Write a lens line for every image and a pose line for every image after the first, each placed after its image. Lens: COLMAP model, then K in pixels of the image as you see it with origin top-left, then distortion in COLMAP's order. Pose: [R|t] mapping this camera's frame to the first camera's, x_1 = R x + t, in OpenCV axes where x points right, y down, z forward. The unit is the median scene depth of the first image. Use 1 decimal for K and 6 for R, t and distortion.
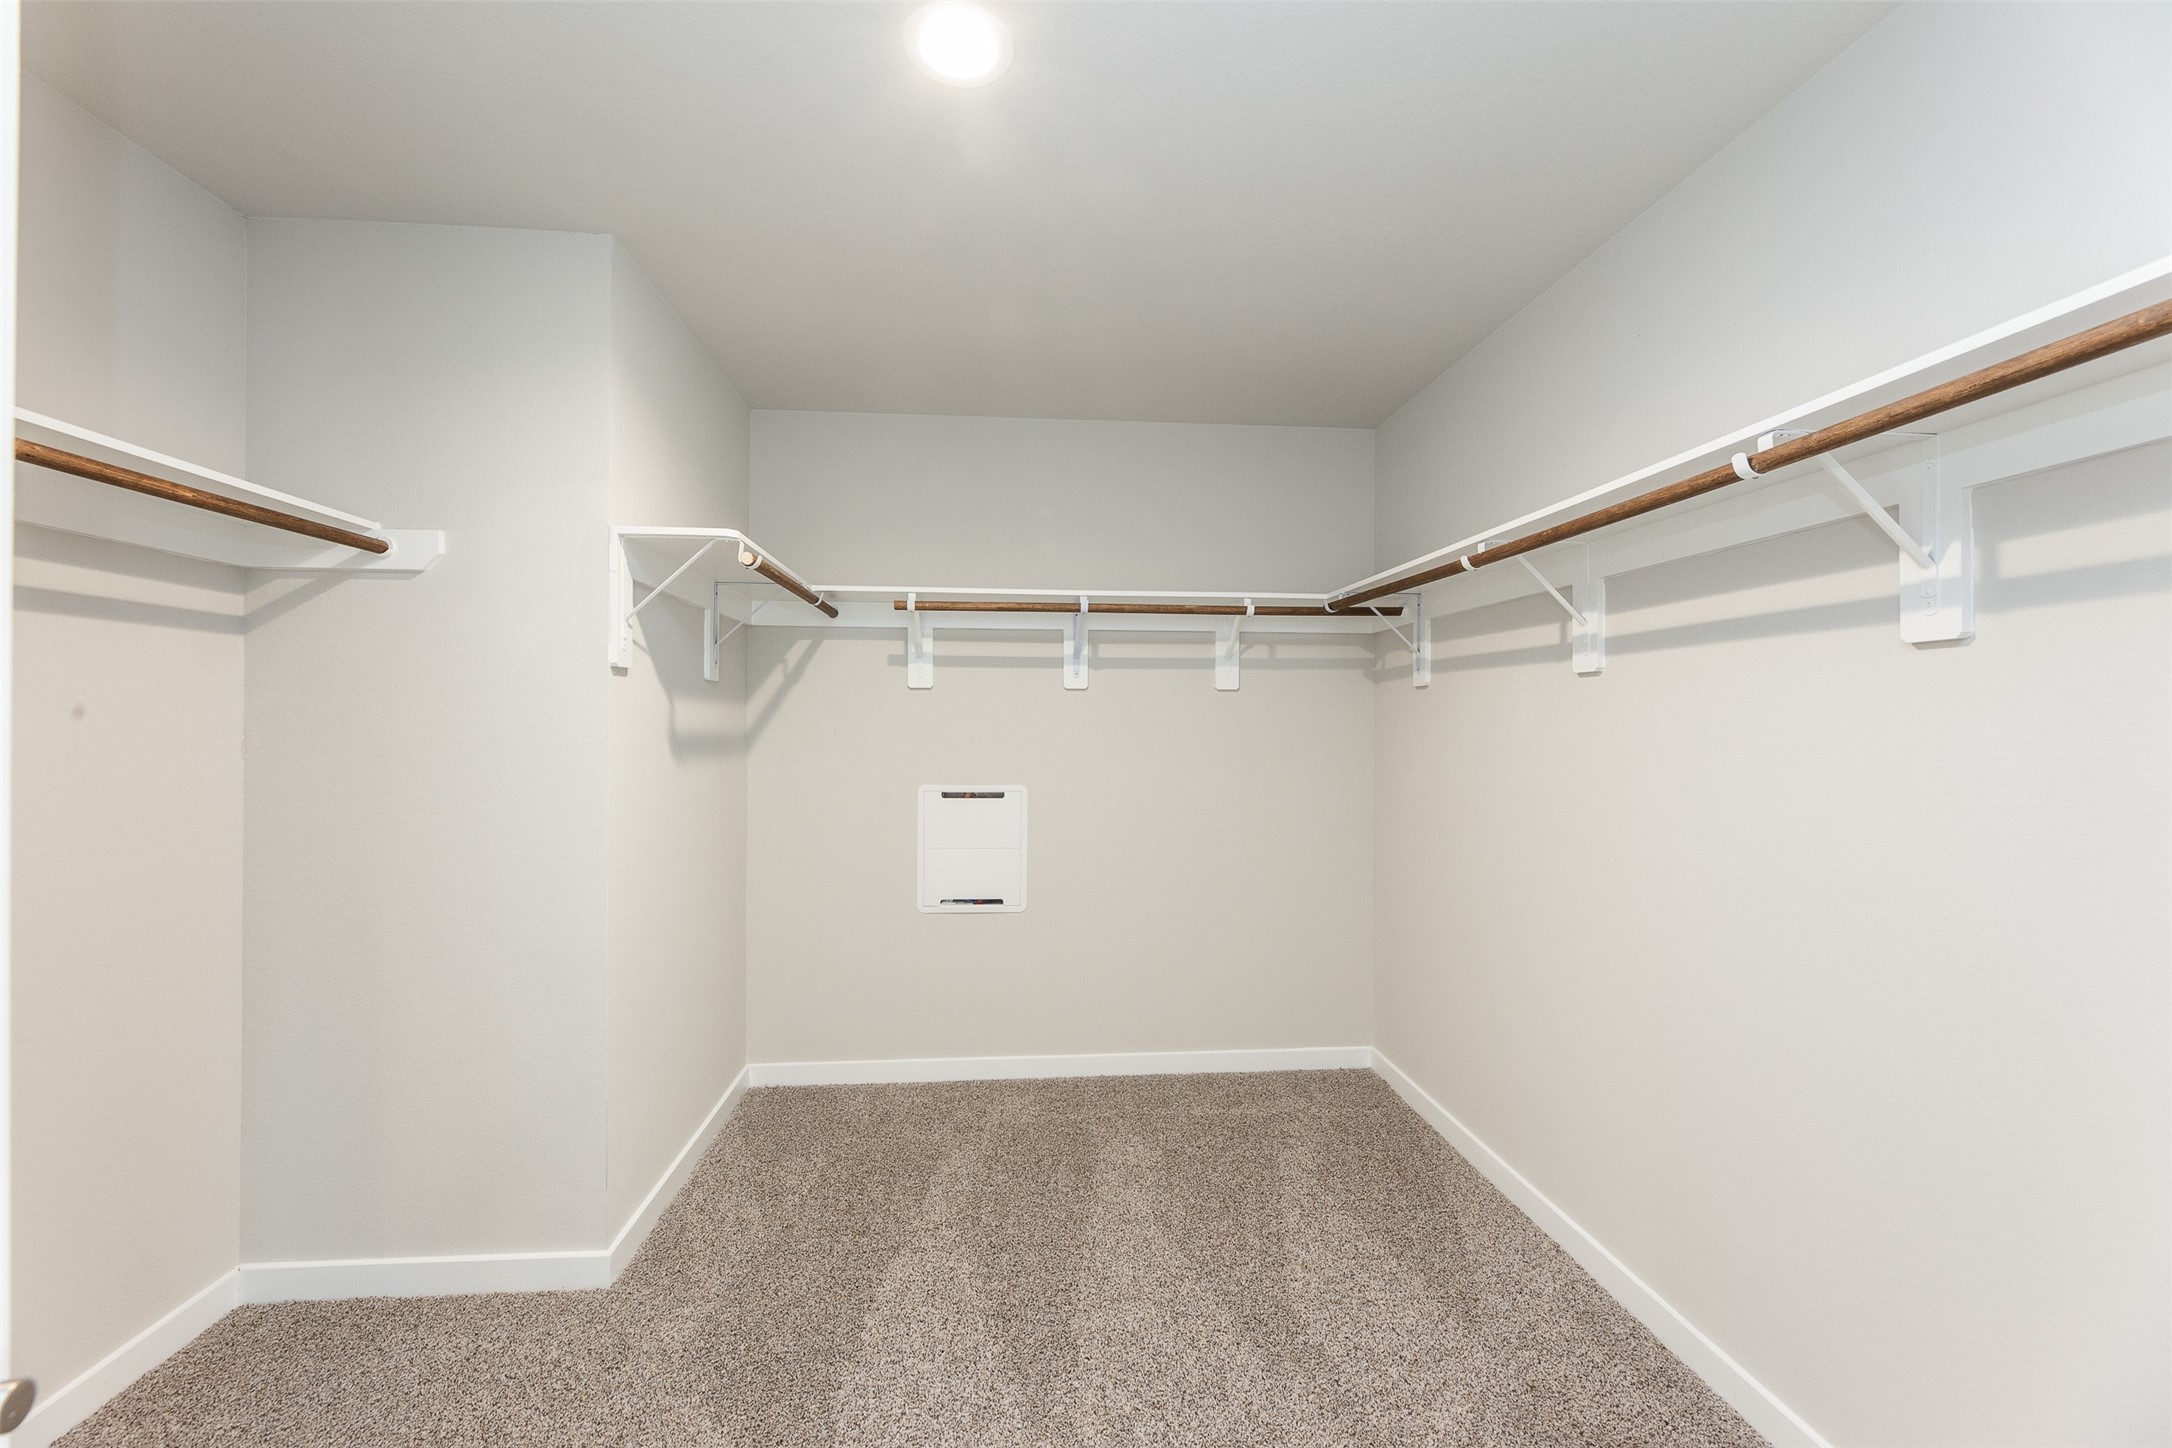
lens RADIAL K [[886.3, 0, 1085.5], [0, 886.3, 725.5], [0, 0, 1]] dist [-0.000250, -0.000282]
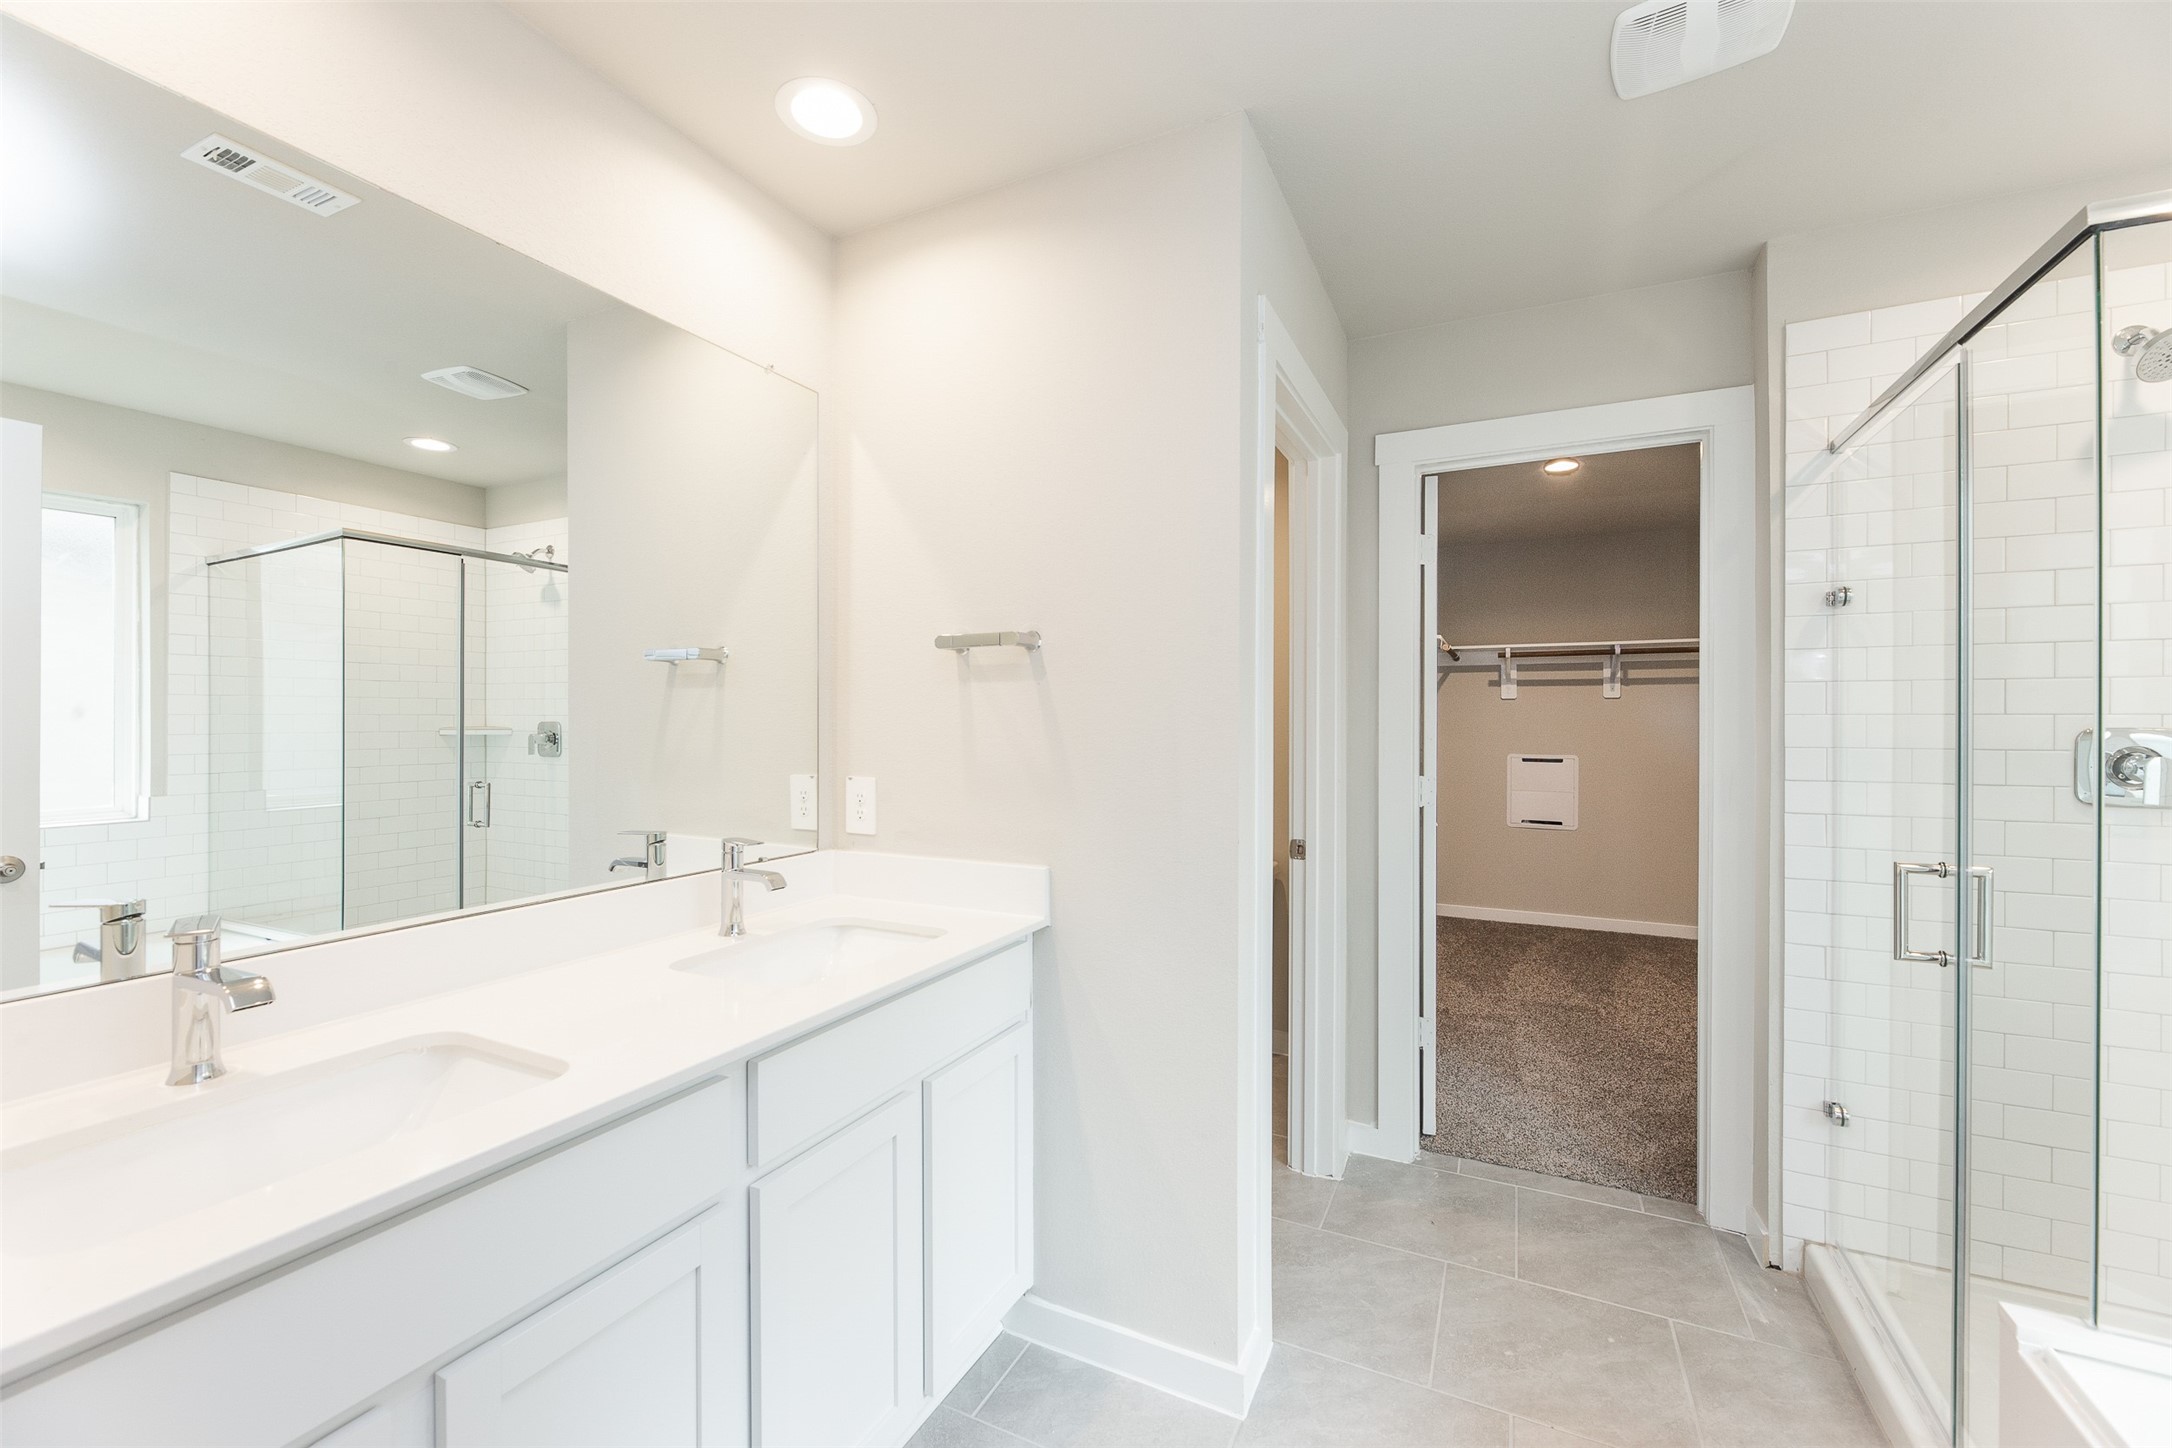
lens RADIAL K [[886.3, 0, 1083.4], [0, 886.3, 729.3], [0, 0, 1]] dist [-0.000250, -0.000282]
pose [[0.854721, -0.000255, -0.519088, 0.004750], [0.003503, 0.999980, 0.005276, 0.006192], [0.519076, -0.006328, 0.854705, -0.949109]]
